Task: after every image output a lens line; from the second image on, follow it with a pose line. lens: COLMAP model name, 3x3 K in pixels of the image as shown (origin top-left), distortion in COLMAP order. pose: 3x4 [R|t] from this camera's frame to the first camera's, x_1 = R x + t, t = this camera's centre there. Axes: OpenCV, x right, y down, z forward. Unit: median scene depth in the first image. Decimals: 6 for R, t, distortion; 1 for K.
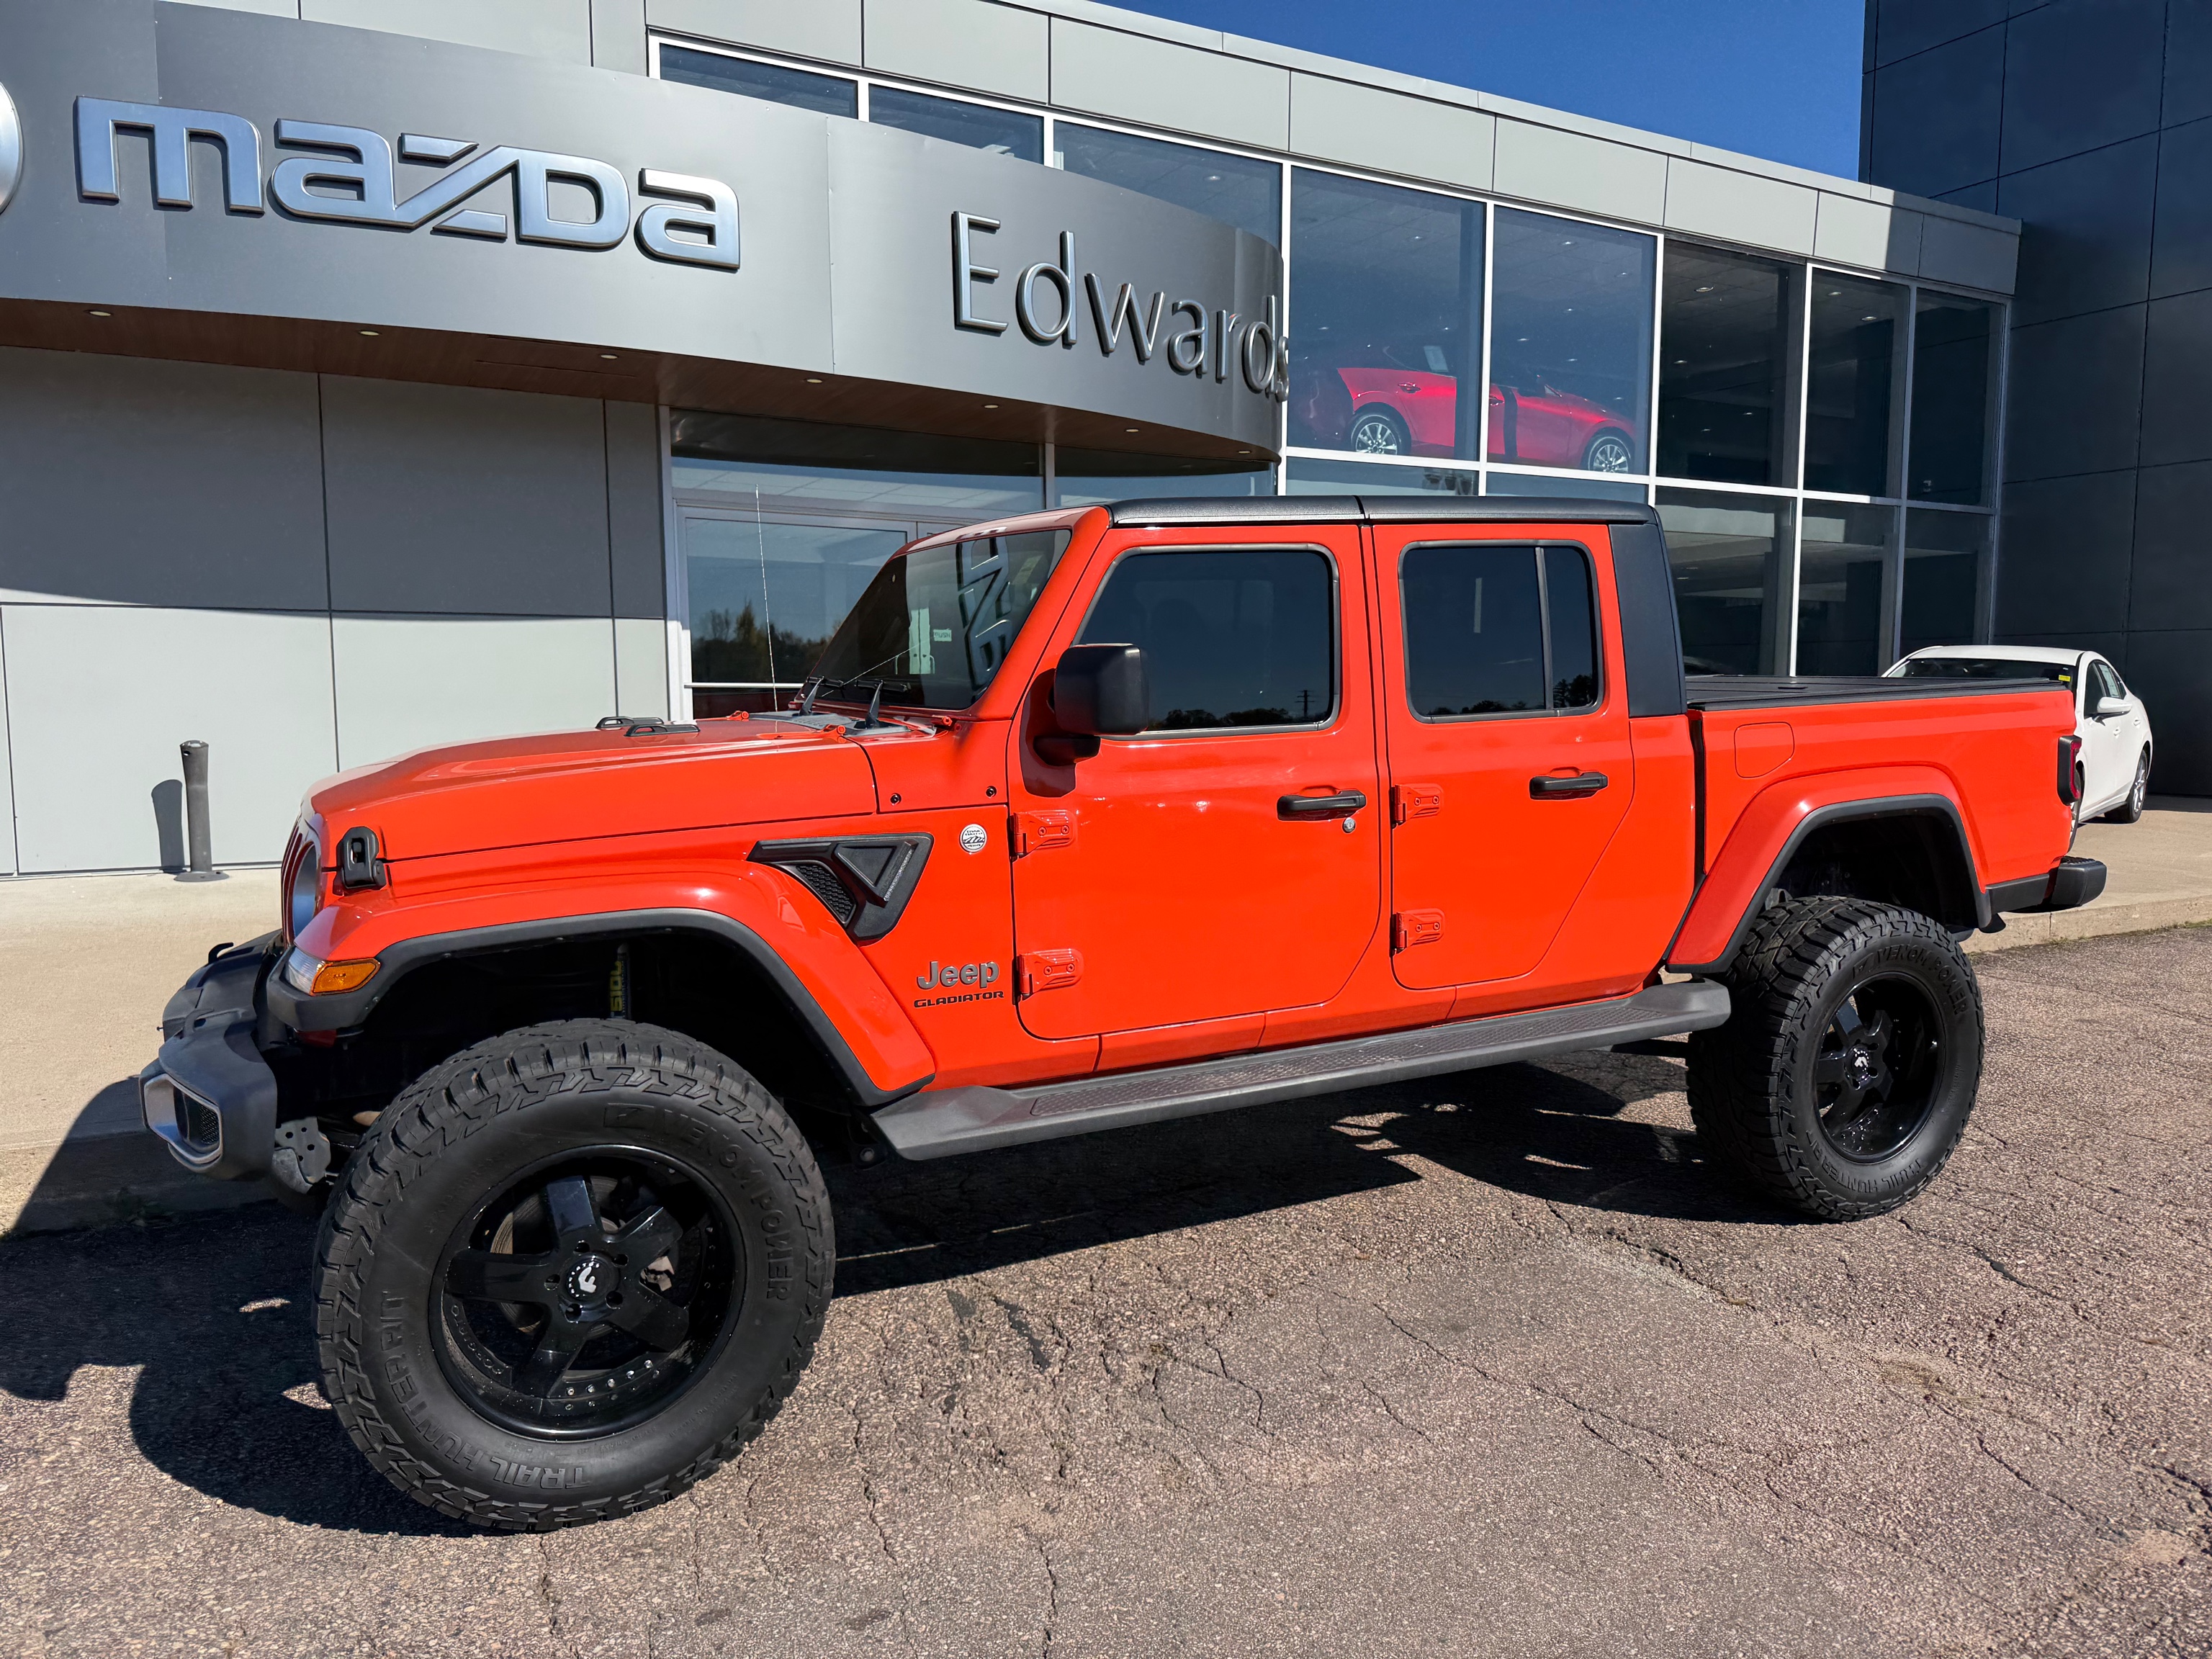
lens RADIAL K [[1577.3, 0, 1121.5], [0, 1577.3, 820.7], [0, 0, 1]] dist [0.024164, -0.033797]
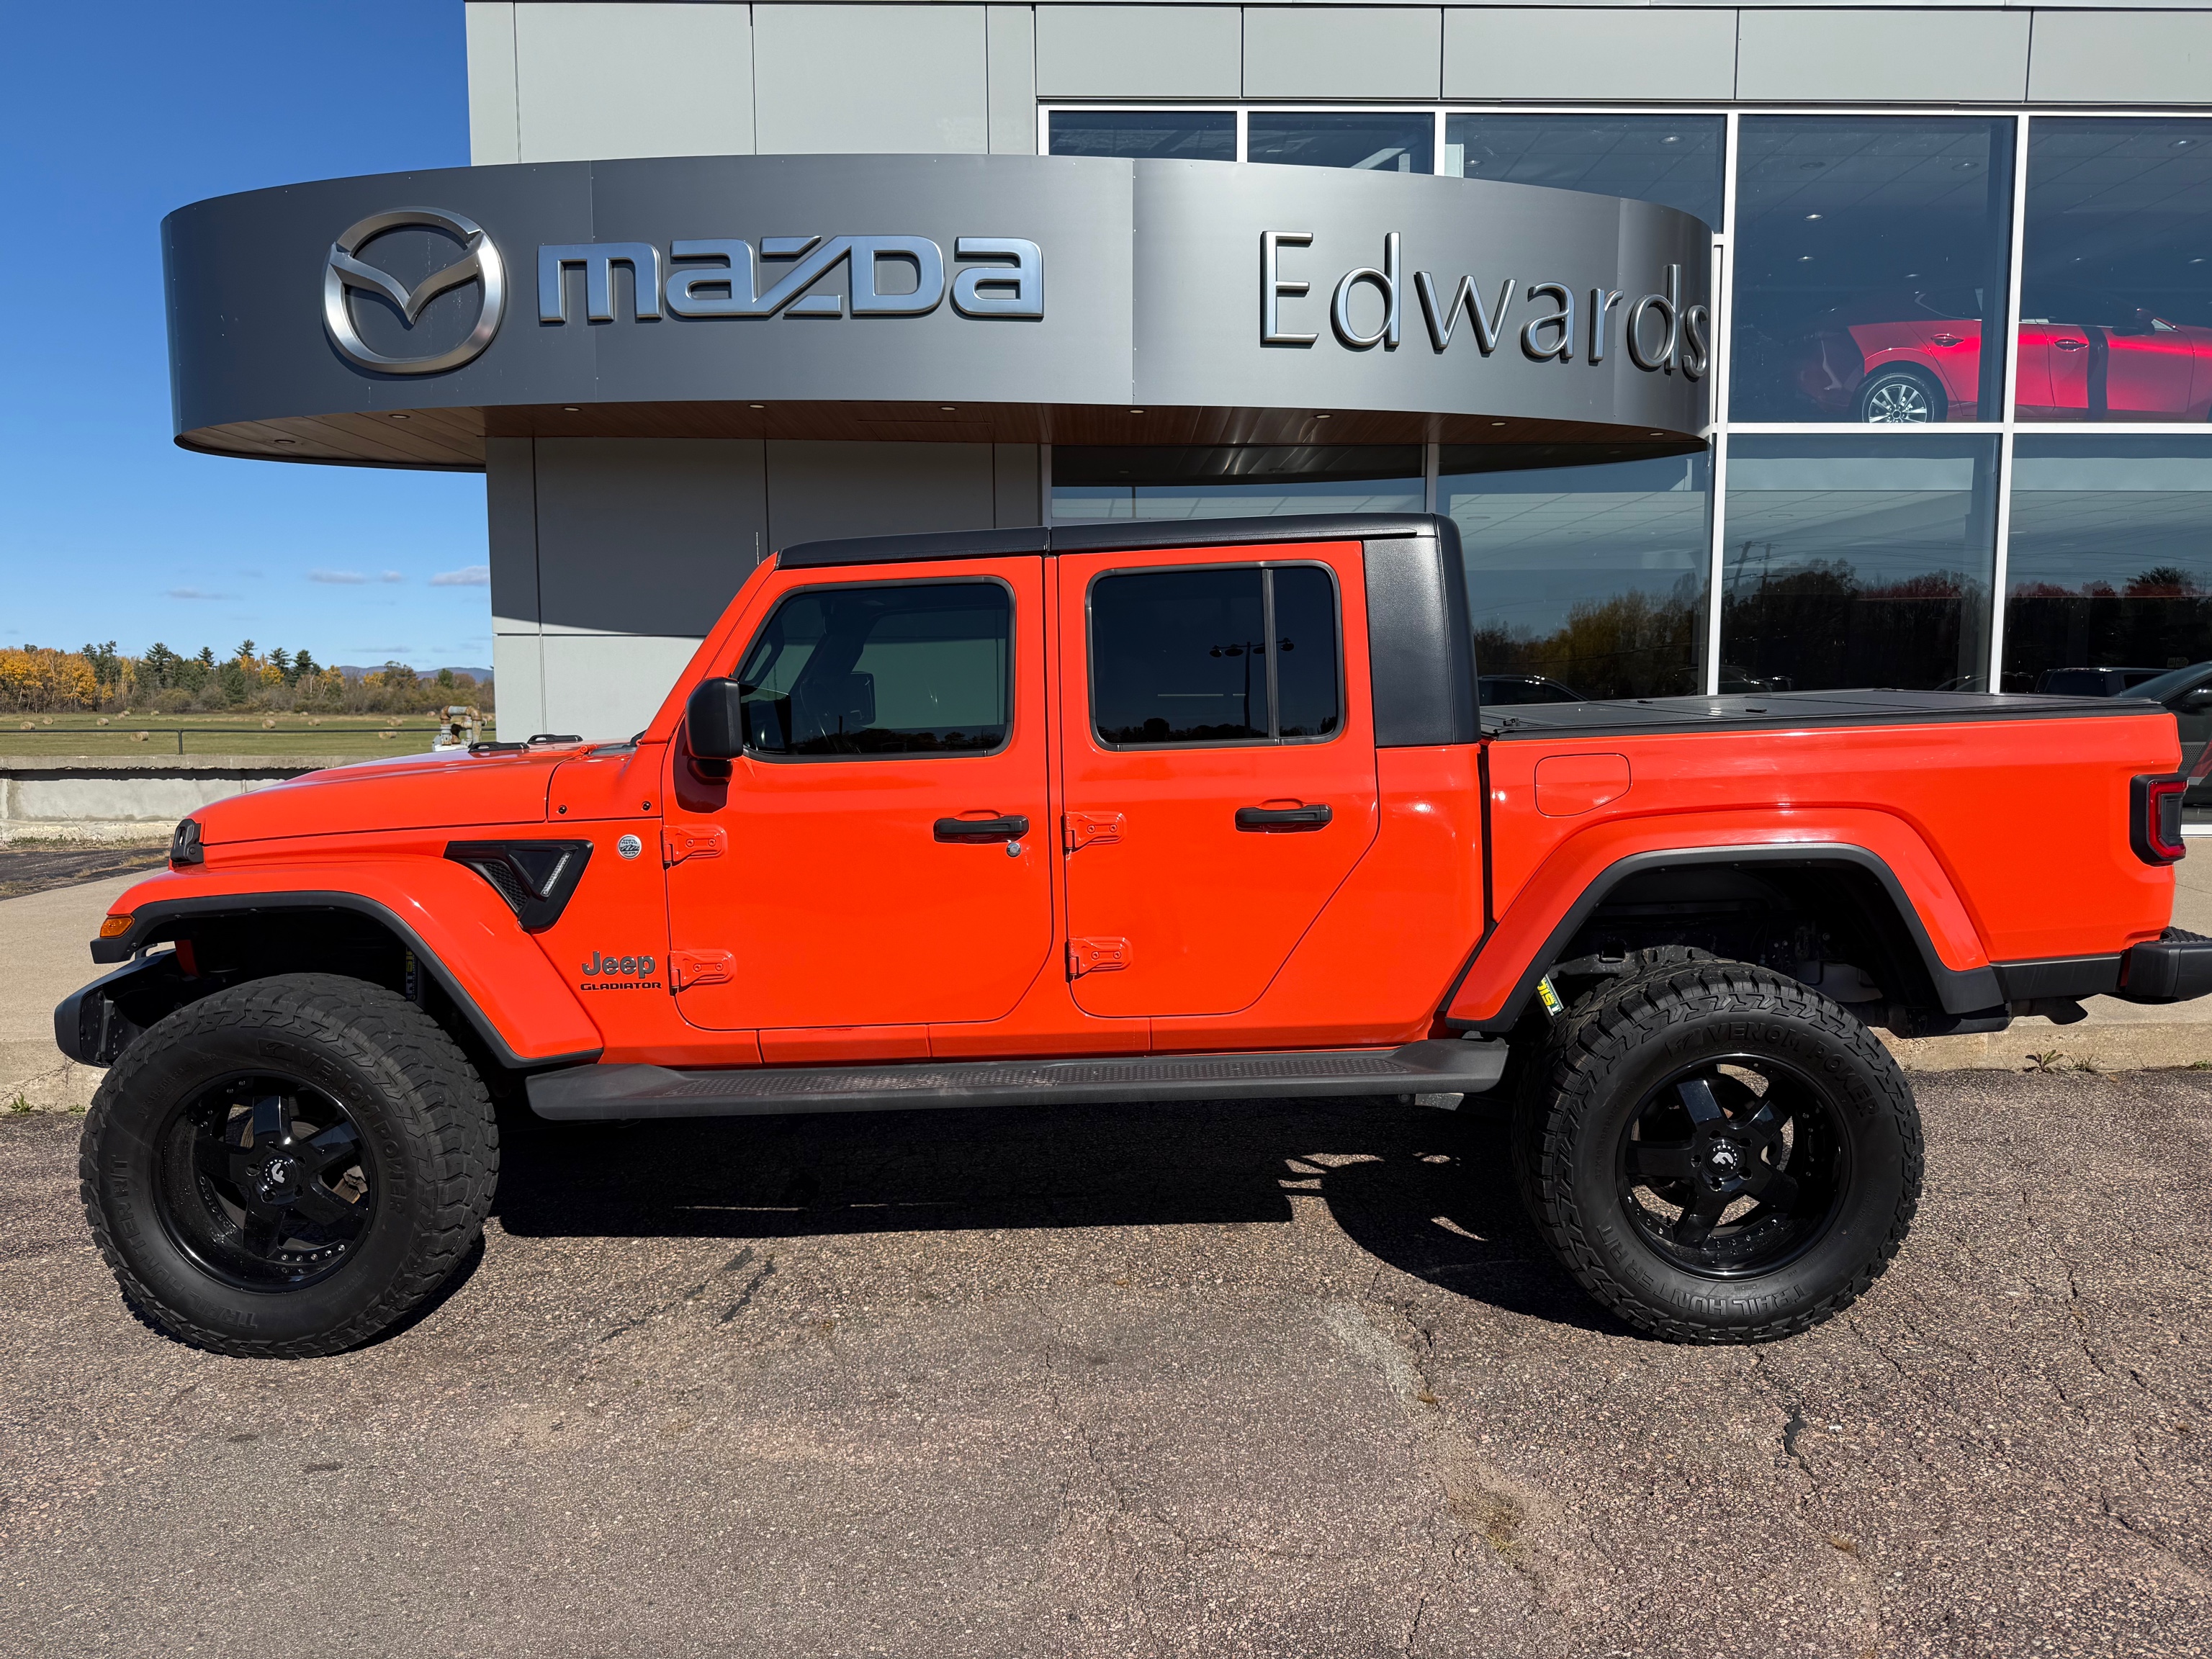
lens RADIAL K [[1577.3, 0, 1100.3], [0, 1577.3, 814.8], [0, 0, 1]] dist [0.024164, -0.033797]
pose [[0.885661, 0.033970, -0.463088, 0.521177], [-0.034982, 0.999367, 0.006405, -0.022189], [0.463013, 0.010528, 0.886289, 0.094105]]
